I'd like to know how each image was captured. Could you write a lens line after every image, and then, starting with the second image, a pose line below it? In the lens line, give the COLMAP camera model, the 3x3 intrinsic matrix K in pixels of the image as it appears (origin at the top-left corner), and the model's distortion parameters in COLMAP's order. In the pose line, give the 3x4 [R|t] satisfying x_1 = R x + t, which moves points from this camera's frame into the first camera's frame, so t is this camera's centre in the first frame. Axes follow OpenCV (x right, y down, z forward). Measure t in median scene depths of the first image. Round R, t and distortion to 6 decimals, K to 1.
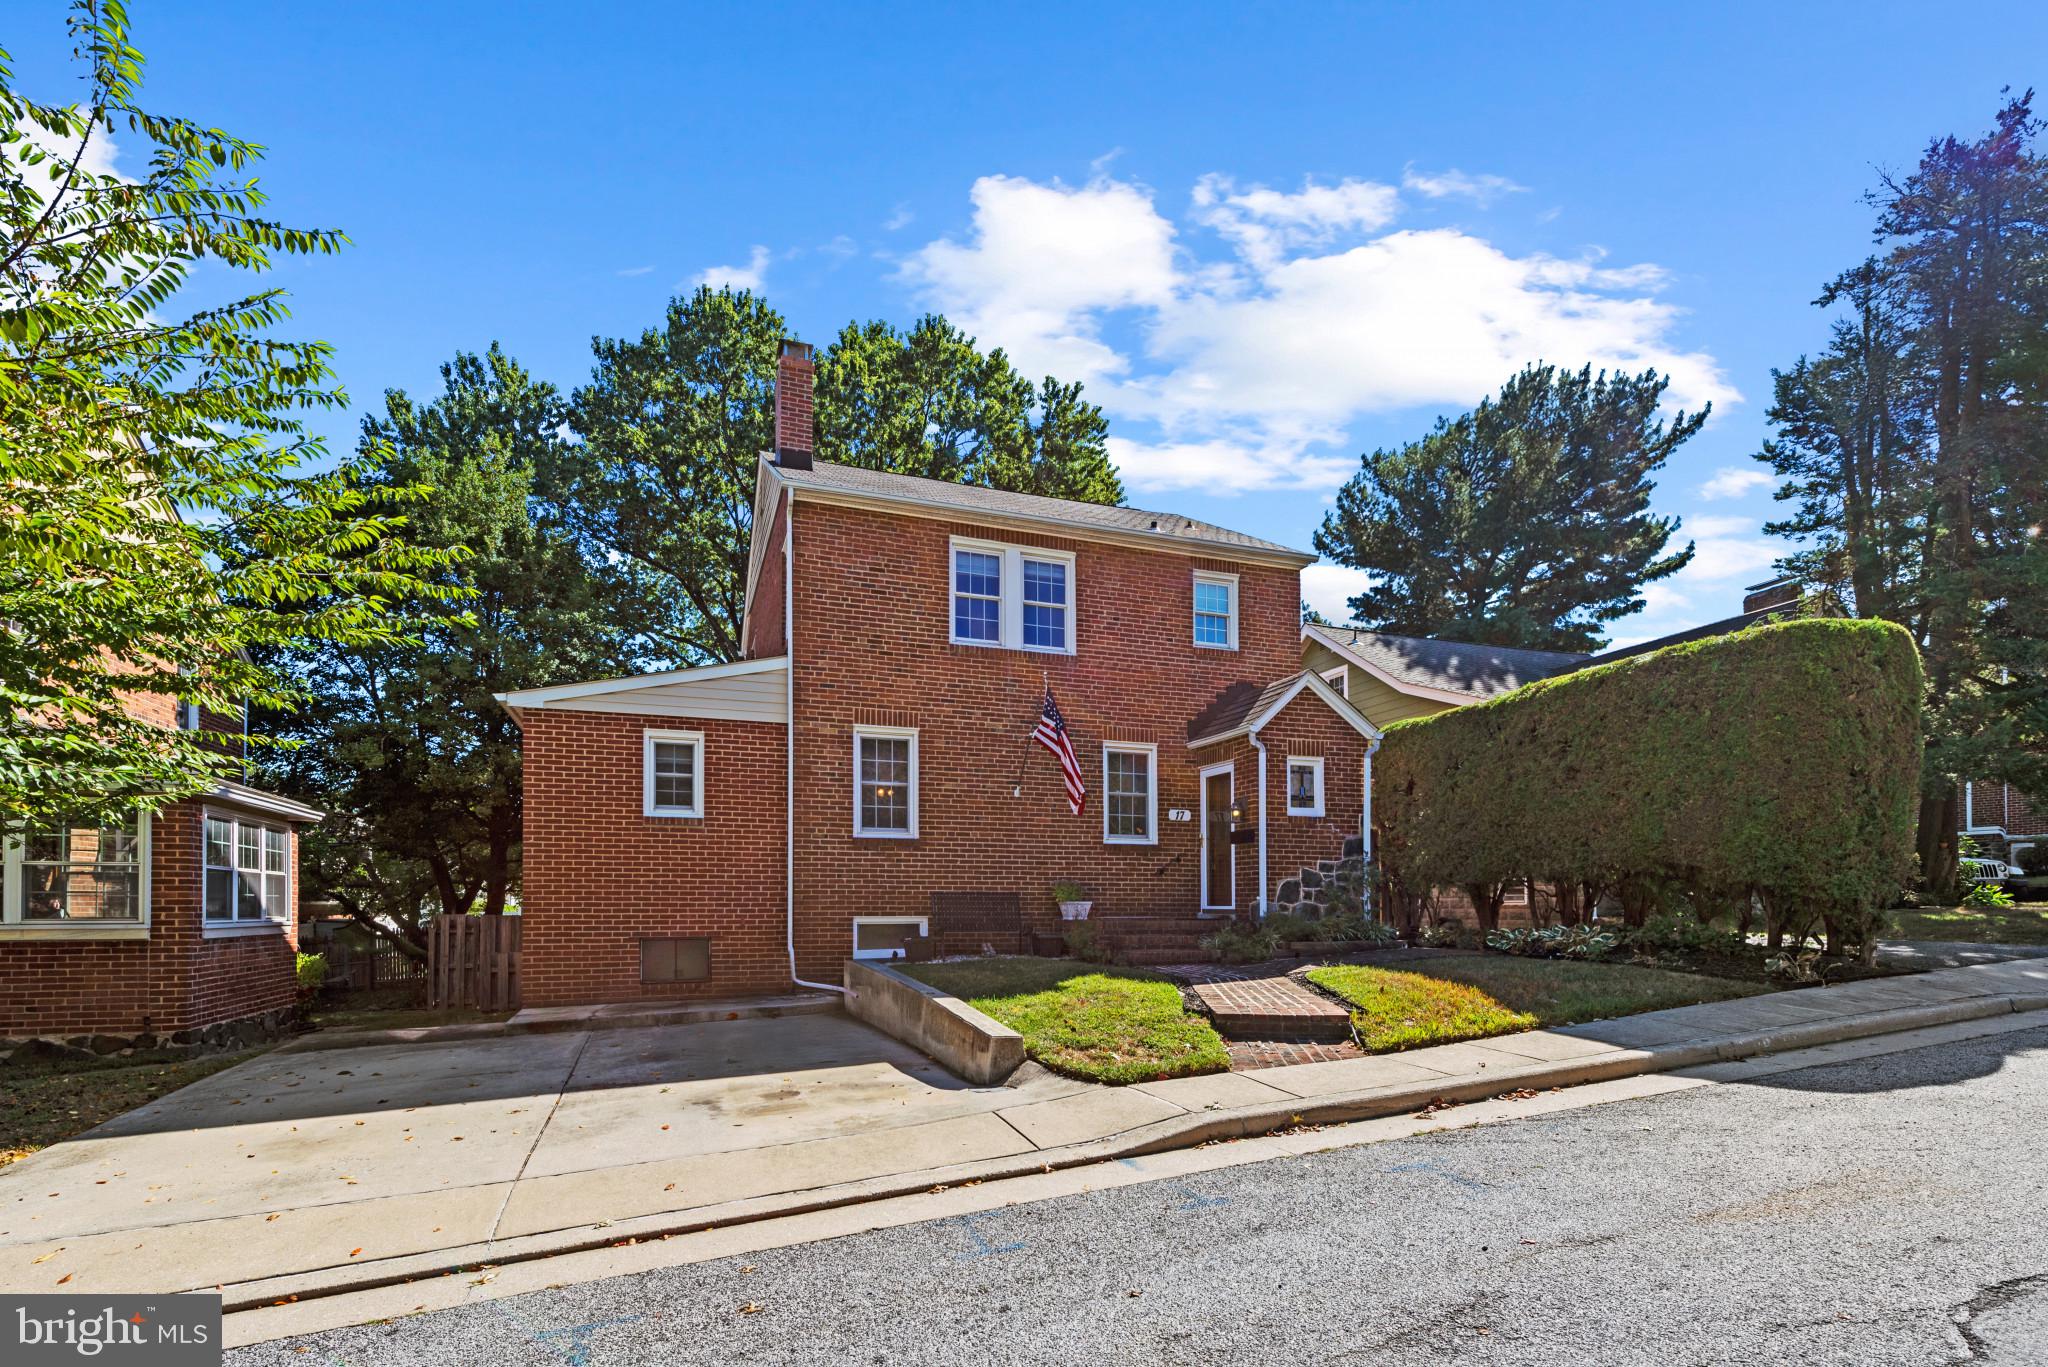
lens RADIAL K [[851.0, 0, 1024.0], [0, 851.0, 683.5], [0, 0, 1]] dist [0.014372, -0.003986]
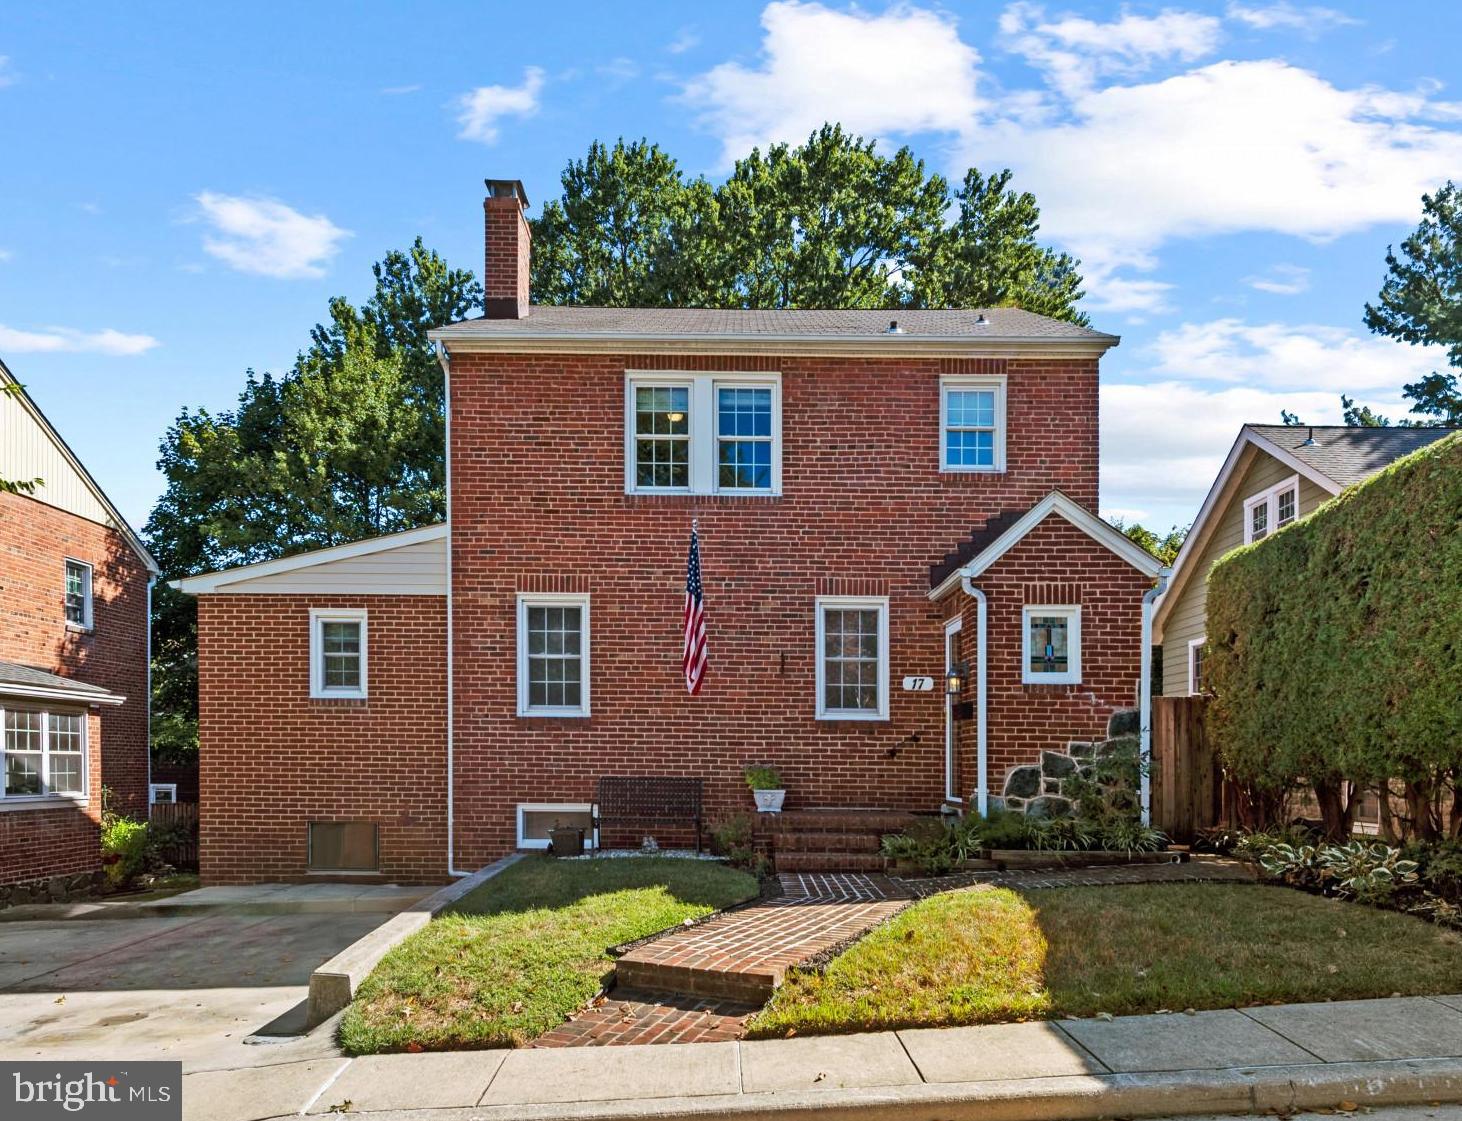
lens RADIAL K [[911.9, 0, 731.0], [0, 911.9, 572.3], [0, 0, 1]] dist [0.017319, -0.000801]
pose [[0.950694, -0.056181, -0.304998, 0.294183], [0.068403, 0.997221, 0.029525, 0.012252], [0.302491, -0.048932, 0.951895, 0.134010]]
